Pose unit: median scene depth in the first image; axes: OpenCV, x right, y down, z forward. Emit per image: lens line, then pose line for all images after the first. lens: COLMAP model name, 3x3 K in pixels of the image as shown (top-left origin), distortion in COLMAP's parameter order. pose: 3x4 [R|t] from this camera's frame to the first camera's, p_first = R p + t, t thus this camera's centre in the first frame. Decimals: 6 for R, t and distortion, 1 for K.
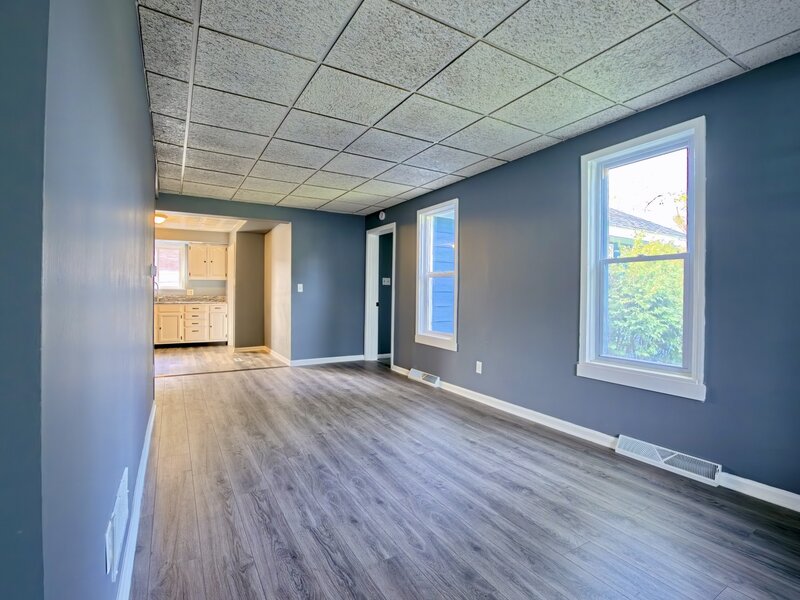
lens RADIAL K [[389.2, 0, 400.0], [0, 389.2, 300.0], [0, 0, 1]] dist [-0.031617, 0.000998]
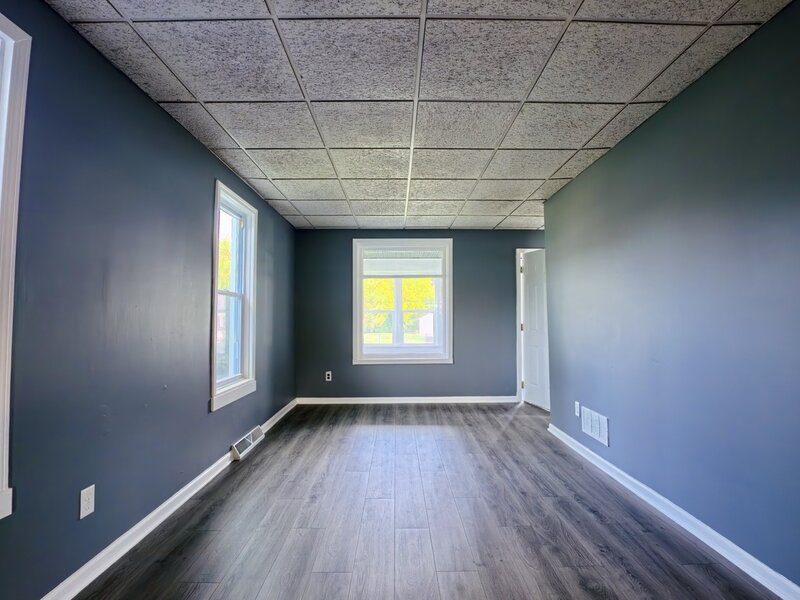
lens RADIAL K [[389.2, 0, 400.0], [0, 389.2, 300.0], [0, 0, 1]] dist [-0.031617, 0.000998]
pose [[-0.867168, 0.016095, 0.497756, -0.498470], [-0.000830, 0.999430, -0.033763, -0.050266], [-0.498015, -0.029691, -0.866660, 2.007407]]
